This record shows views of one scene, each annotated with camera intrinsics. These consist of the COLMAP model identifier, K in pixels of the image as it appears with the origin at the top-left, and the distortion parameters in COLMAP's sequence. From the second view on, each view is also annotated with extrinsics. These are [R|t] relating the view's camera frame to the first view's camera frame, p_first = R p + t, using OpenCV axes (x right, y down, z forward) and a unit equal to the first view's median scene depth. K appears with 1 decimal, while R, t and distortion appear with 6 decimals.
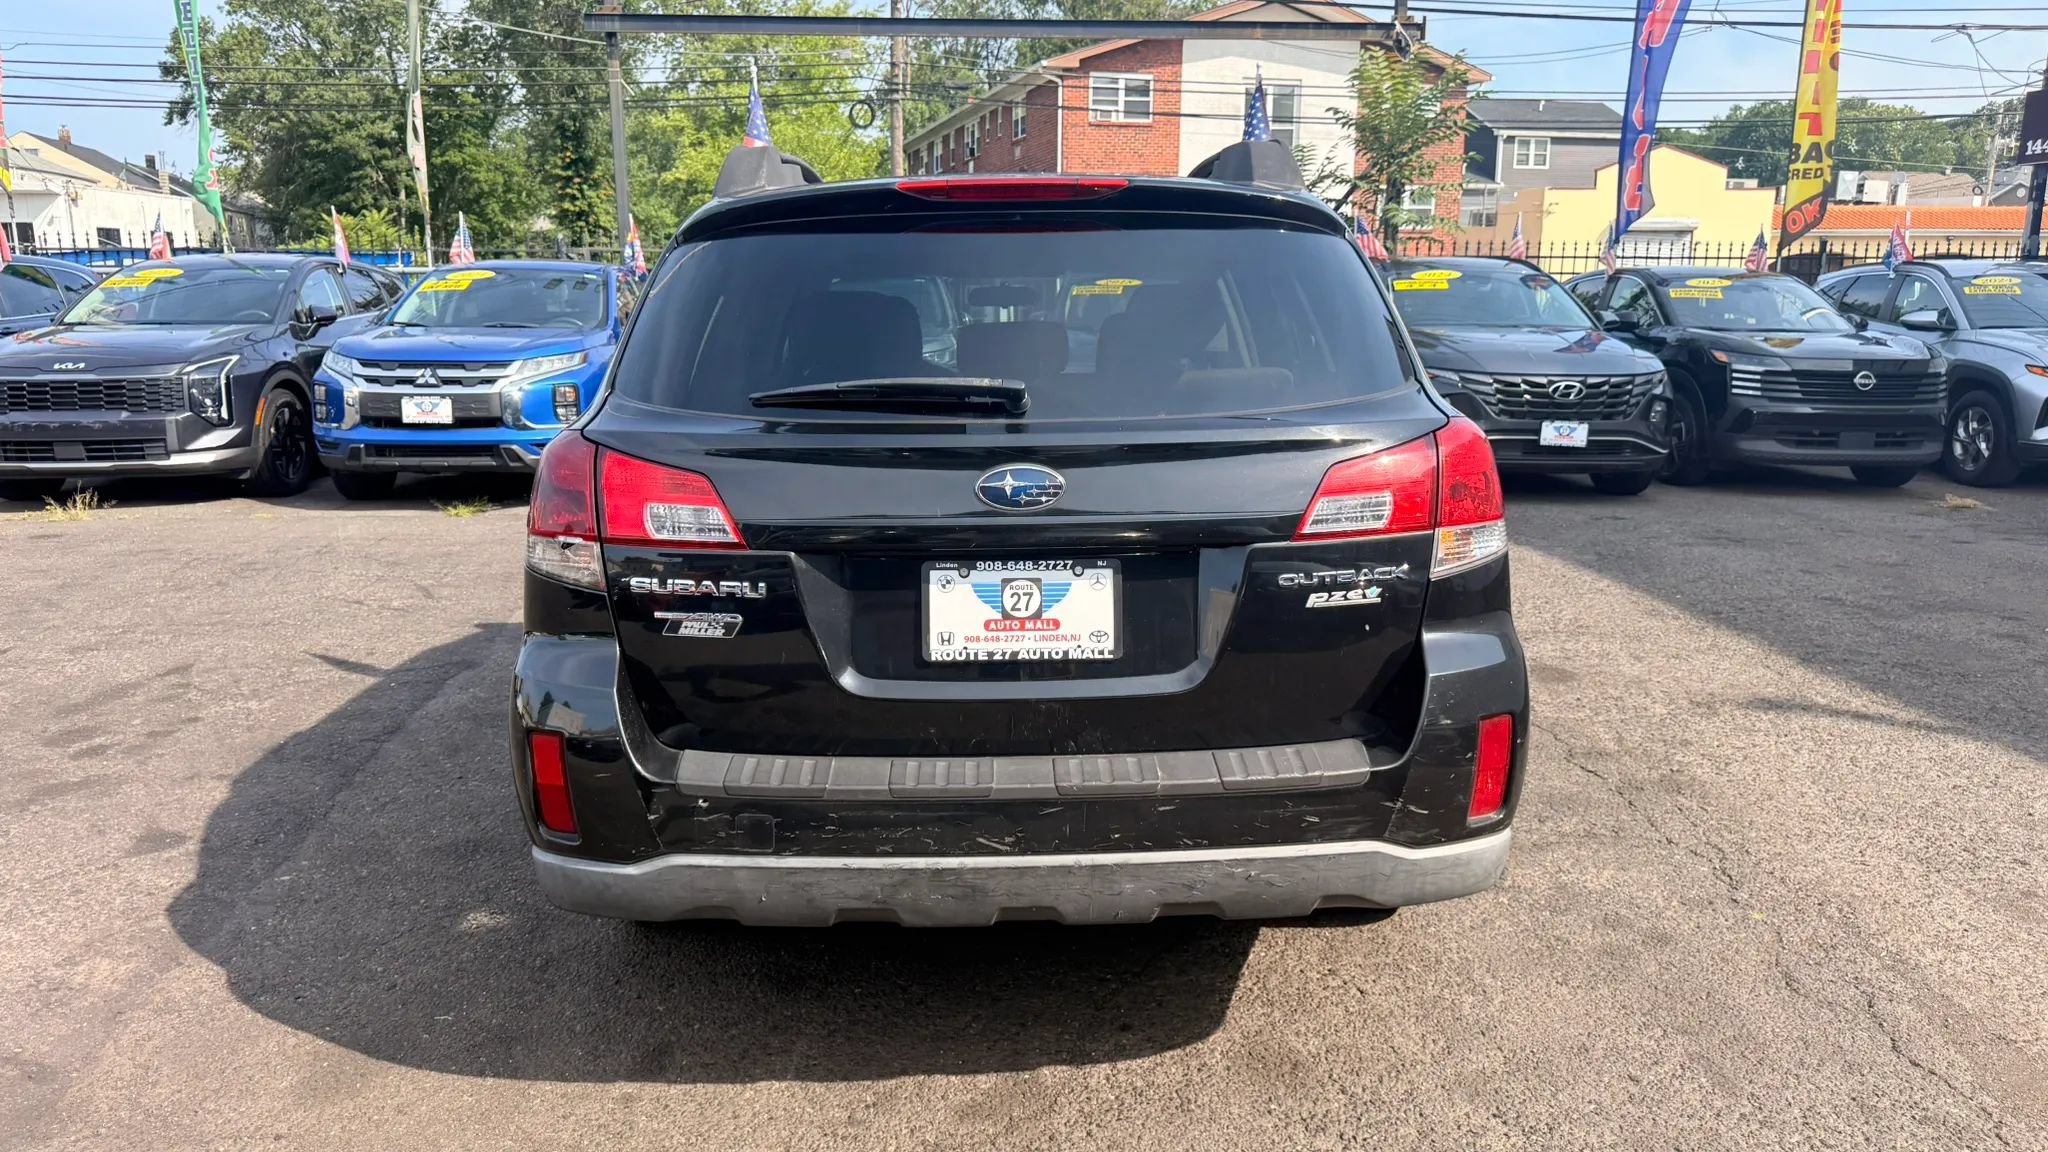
lens RADIAL K [[1482.8, 0, 1028.6], [0, 1482.8, 583.0], [0, 0, 1]] dist [0.023828, -0.010865]
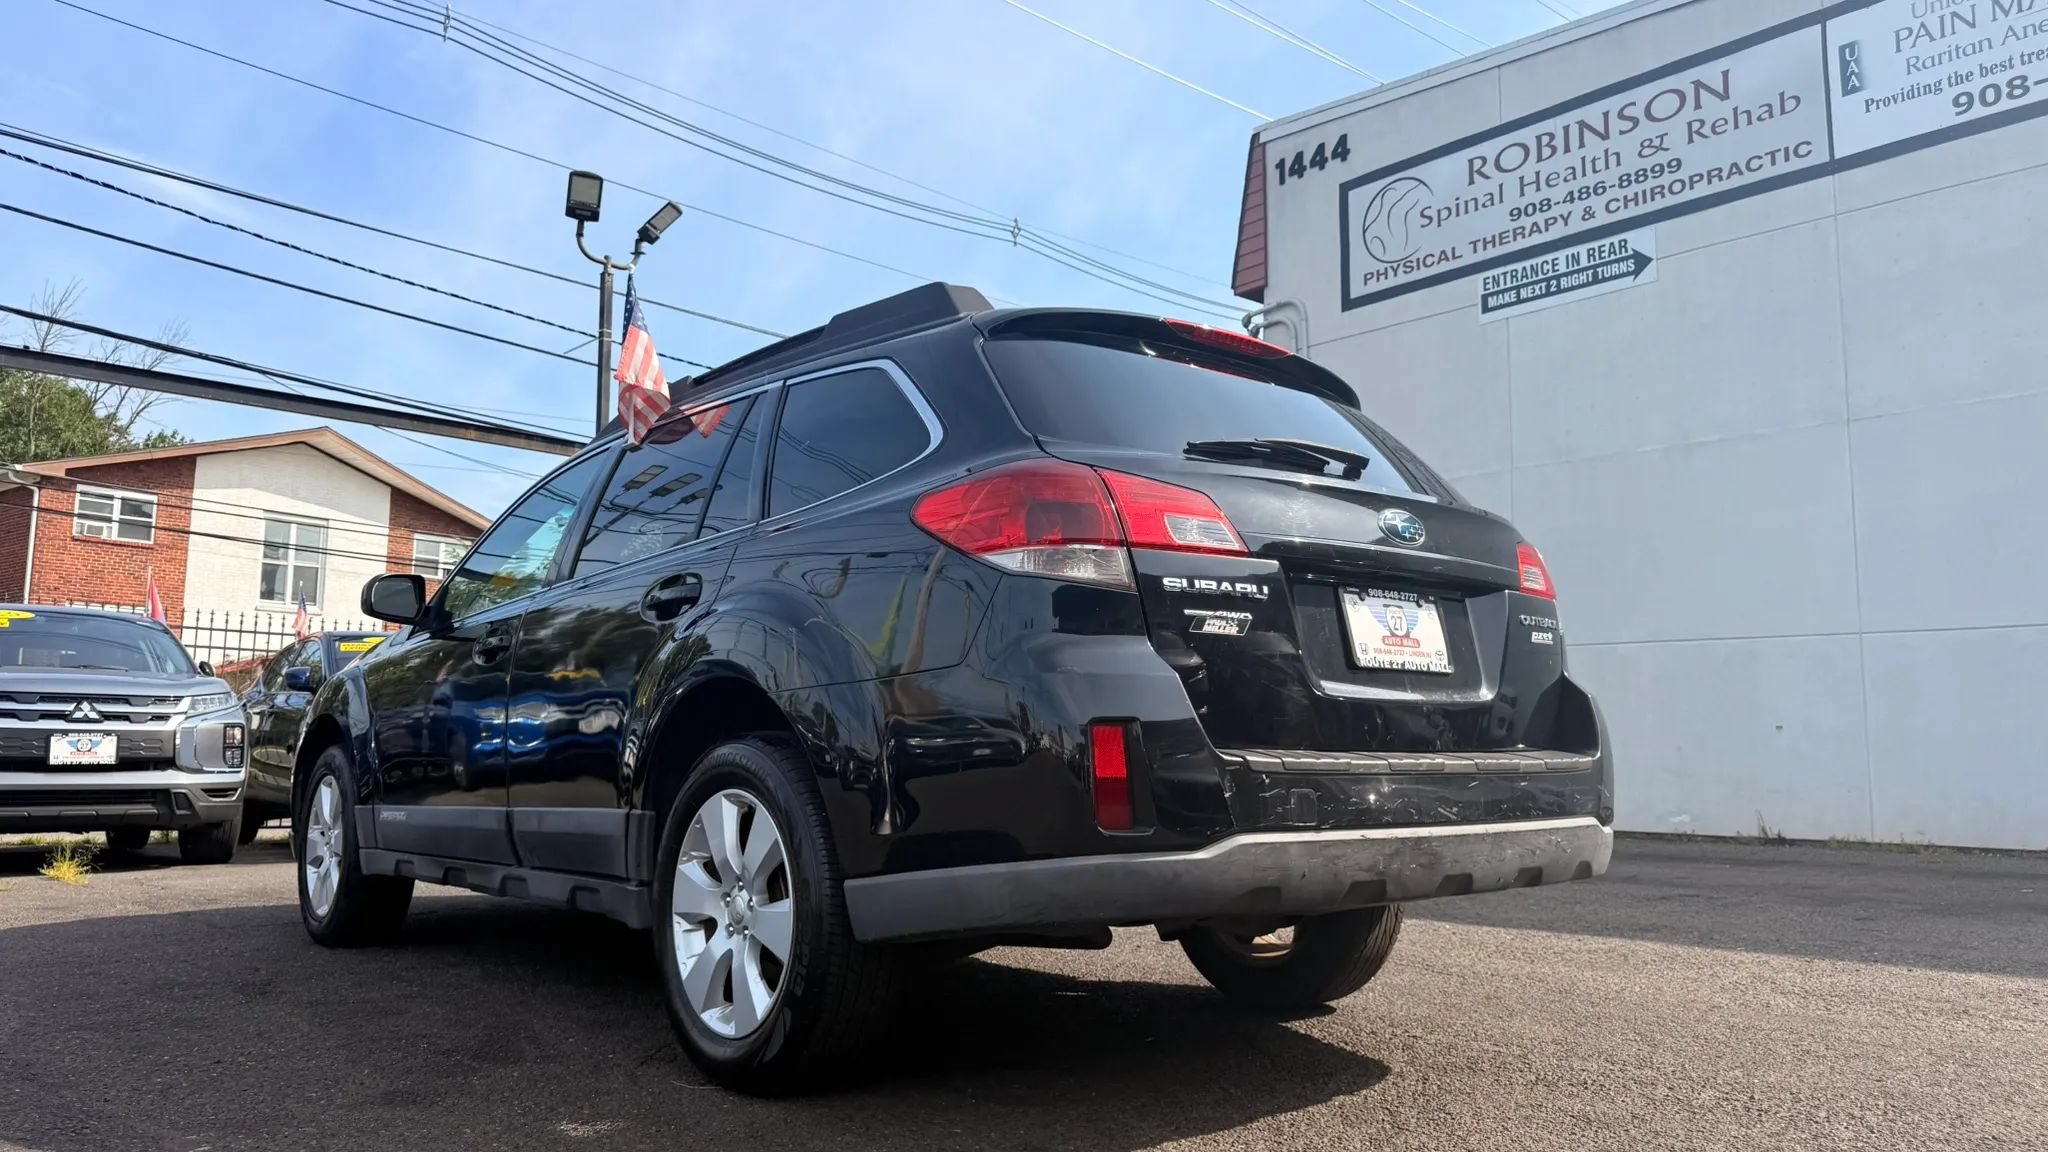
lens RADIAL K [[1421.3, 0, 982.2], [0, 1421.3, 575.8], [0, 0, 1]] dist [0.060308, 0.000962]
pose [[0.791345, 0.090379, 0.604653, -0.253932], [0.103042, 0.955147, -0.277626, 0.068361], [-0.602624, 0.282003, 0.746538, 0.080701]]
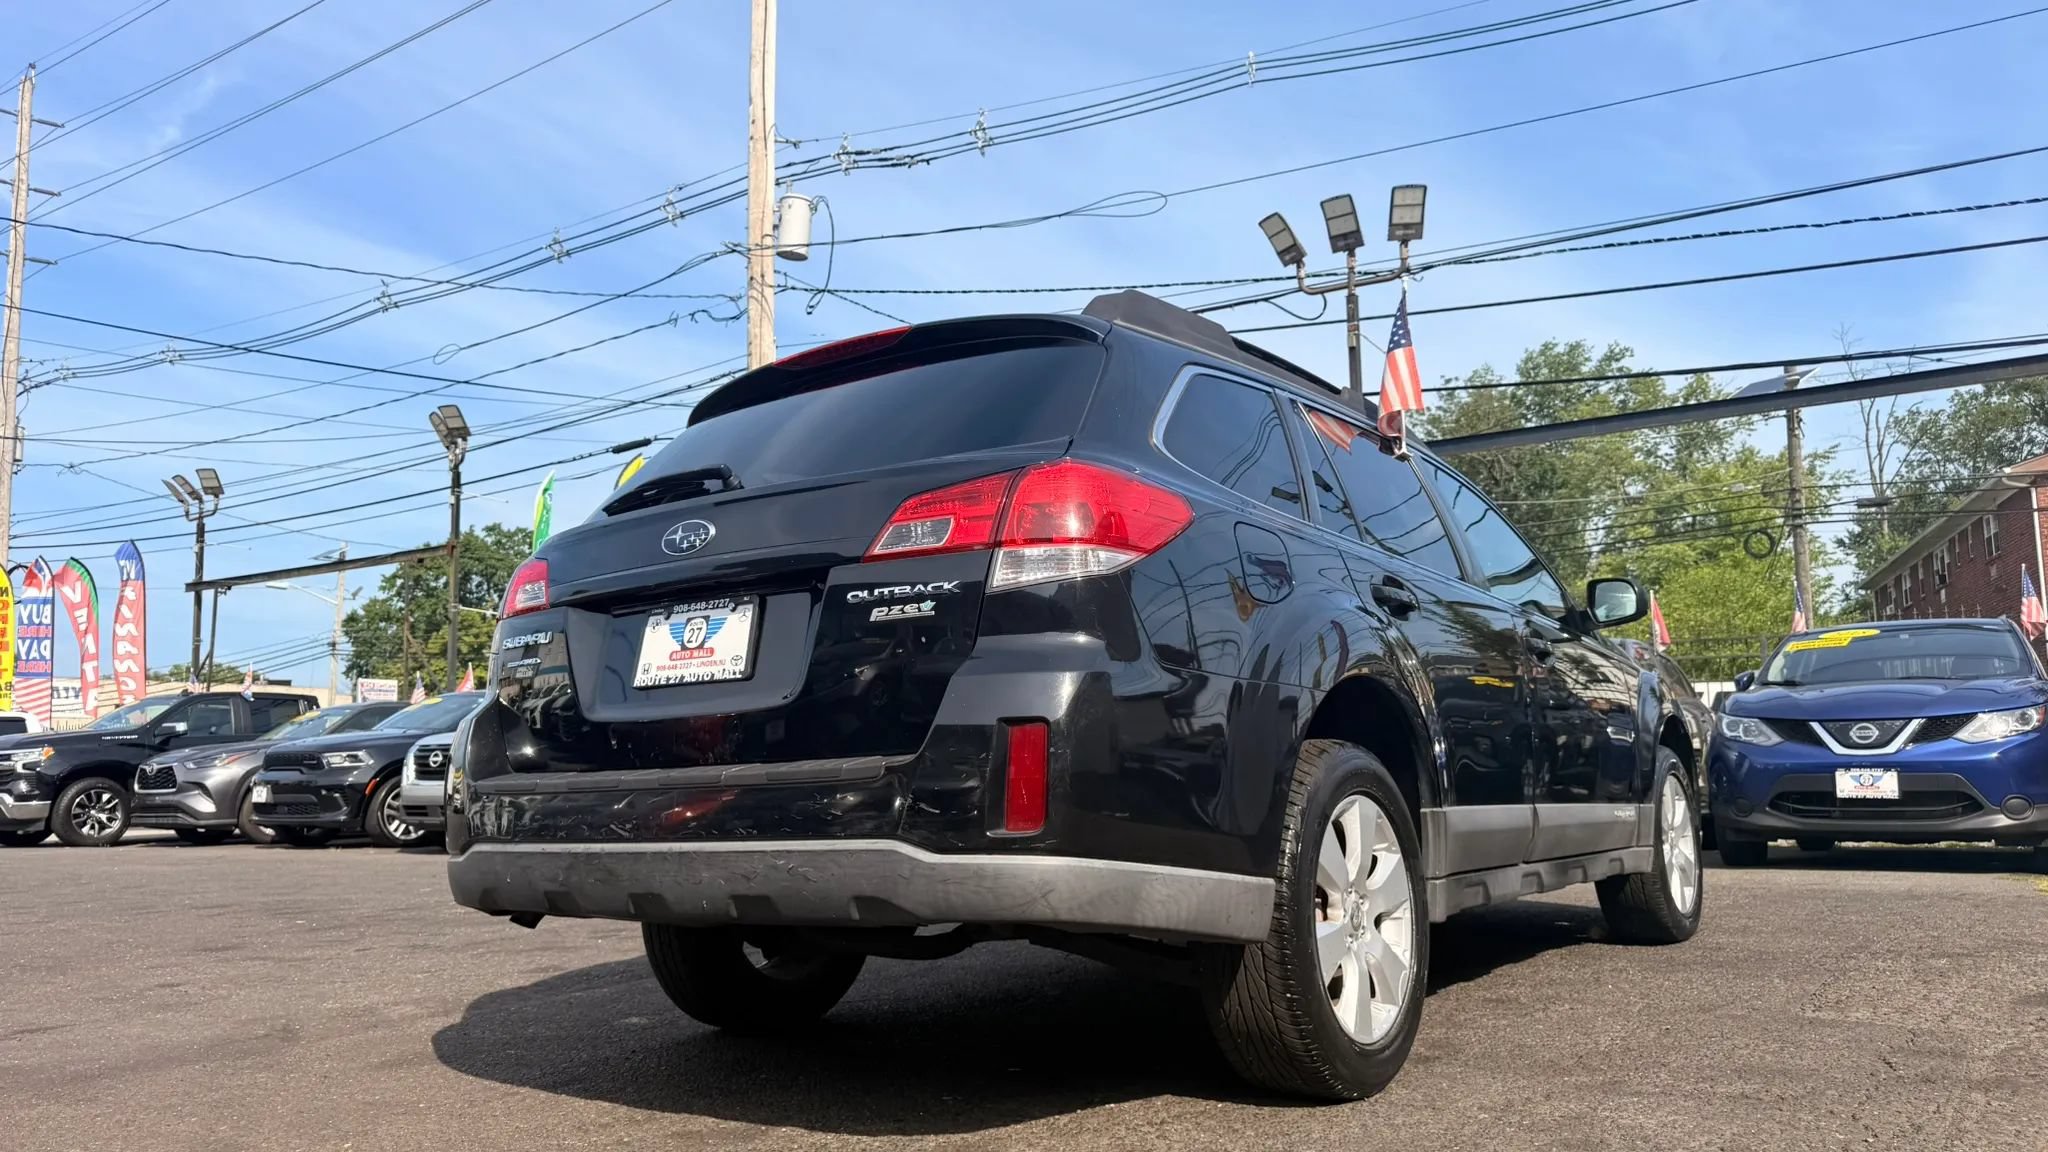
lens RADIAL K [[1474.3, 0, 1024.0], [0, 1474.3, 576.0], [0, 0, 1]] dist [0.054943, -0.060023]
pose [[0.804890, -0.092961, -0.586097, 0.232547], [-0.097690, 0.953423, -0.285380, 0.071691], [0.585328, 0.286956, 0.758319, 0.061687]]
